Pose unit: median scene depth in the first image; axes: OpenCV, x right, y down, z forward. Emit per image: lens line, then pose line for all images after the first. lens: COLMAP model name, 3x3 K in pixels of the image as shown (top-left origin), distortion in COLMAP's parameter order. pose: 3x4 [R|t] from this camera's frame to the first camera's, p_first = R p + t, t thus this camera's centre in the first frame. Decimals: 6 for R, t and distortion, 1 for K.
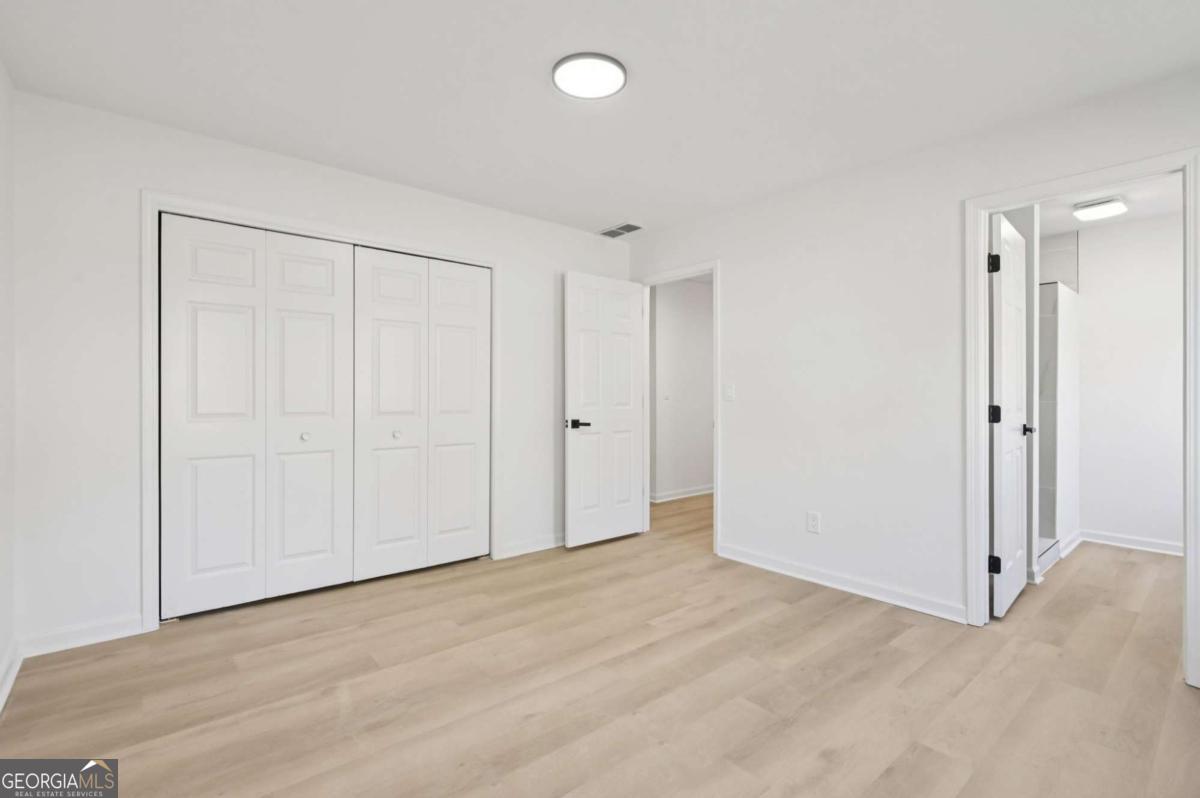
lens RADIAL K [[548.2, 0, 606.4], [0, 548.2, 393.2], [0, 0, 1]] dist [-0.001493, -0.000646]
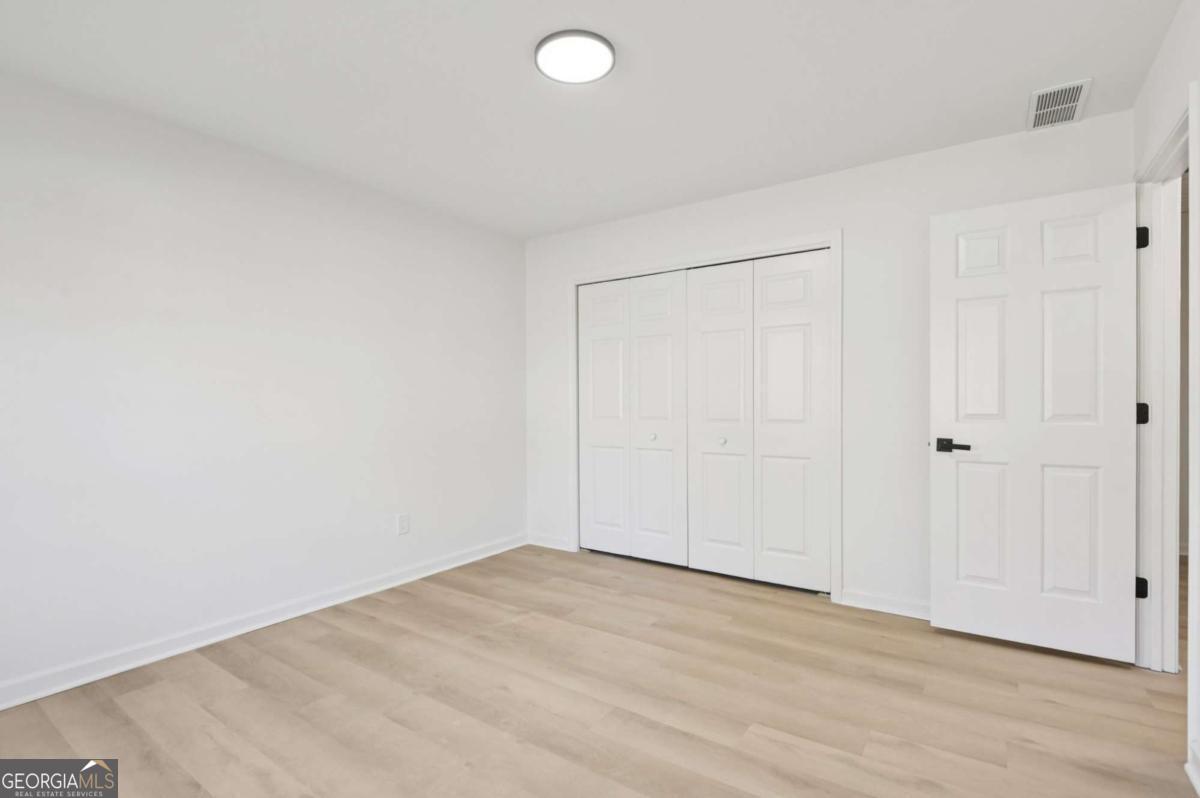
lens RADIAL K [[552.2, 0, 598.9], [0, 552.2, 407.8], [0, 0, 1]] dist [-0.002455, -0.000668]
pose [[0.276236, 0.007886, -0.961058, 0.710713], [0.005915, 0.999933, 0.009905, 0.002447], [0.961072, -0.008420, 0.276171, 0.625560]]
